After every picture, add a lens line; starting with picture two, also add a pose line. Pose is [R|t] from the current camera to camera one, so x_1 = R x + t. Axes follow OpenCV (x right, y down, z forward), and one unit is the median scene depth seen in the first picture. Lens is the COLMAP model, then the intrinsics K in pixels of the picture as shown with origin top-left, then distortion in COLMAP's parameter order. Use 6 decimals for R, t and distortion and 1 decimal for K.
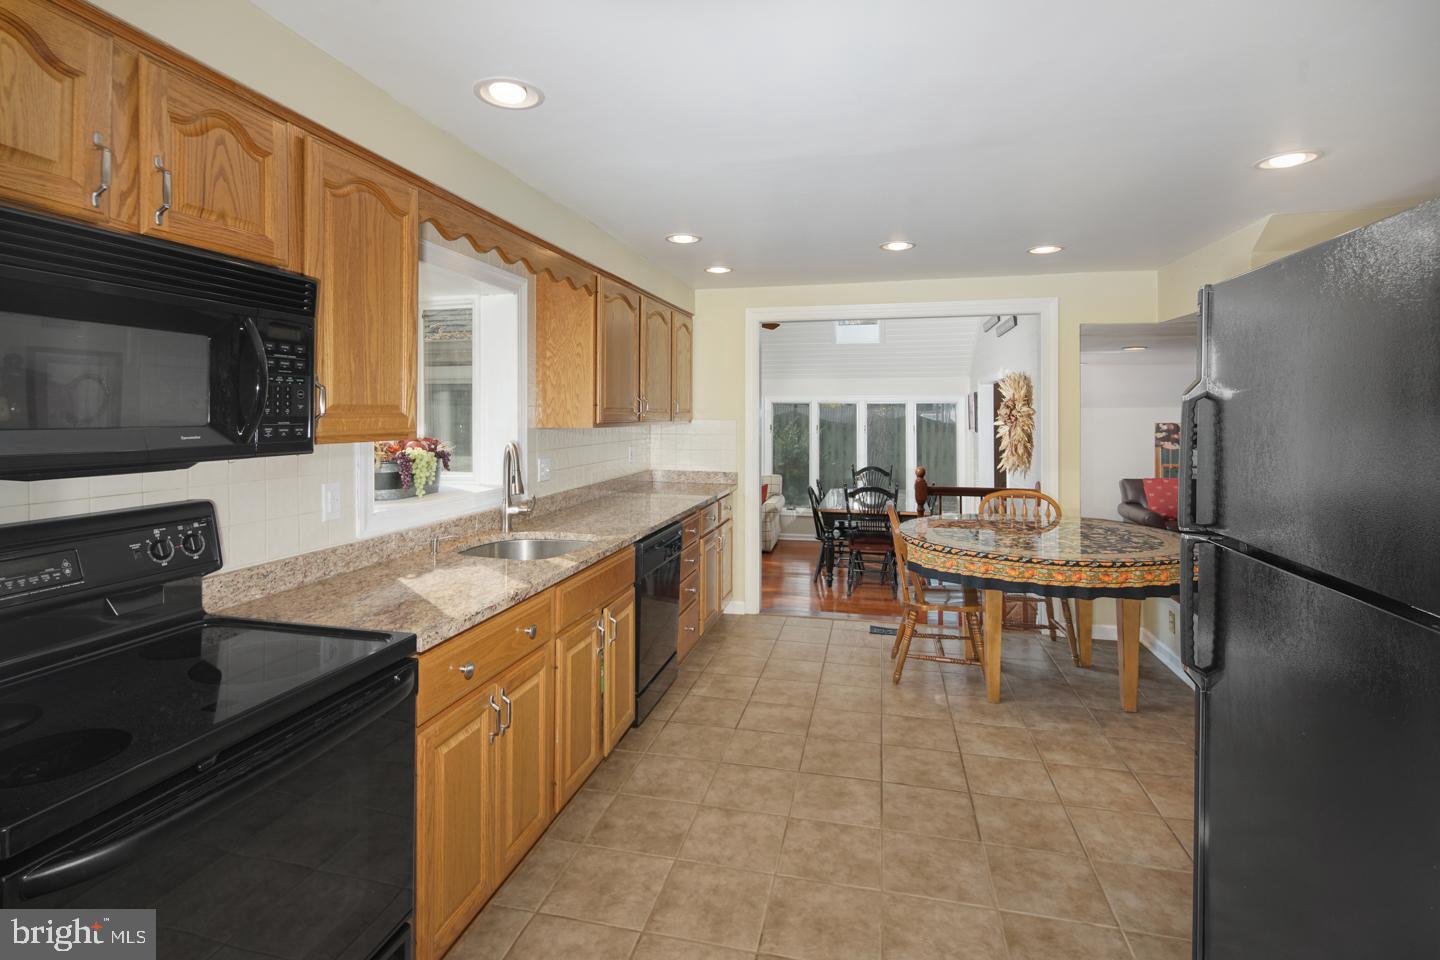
lens RADIAL K [[699.6, 0, 718.4], [0, 699.6, 422.8], [0, 0, 1]] dist [0.008996, -0.004325]
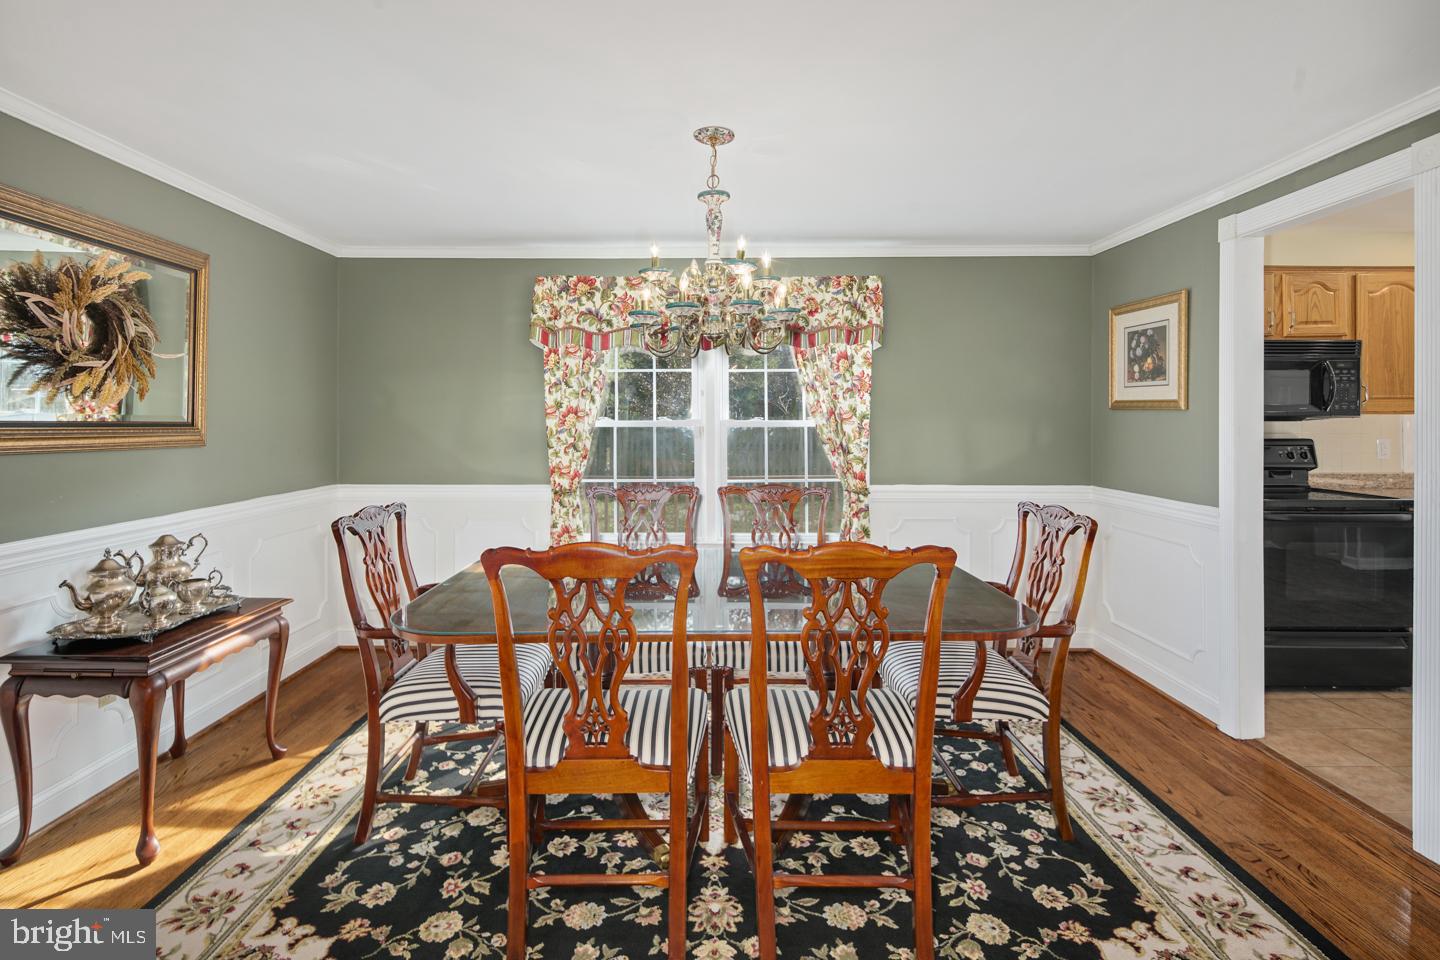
lens RADIAL K [[699.6, 0, 691.4], [0, 699.6, 417.4], [0, 0, 1]] dist [0.008996, -0.004325]
pose [[0.210473, -0.012035, -0.977526, 1.136734], [-0.001315, 0.999920, -0.012594, 0.074083], [0.977599, 0.003936, 0.210441, -1.522793]]
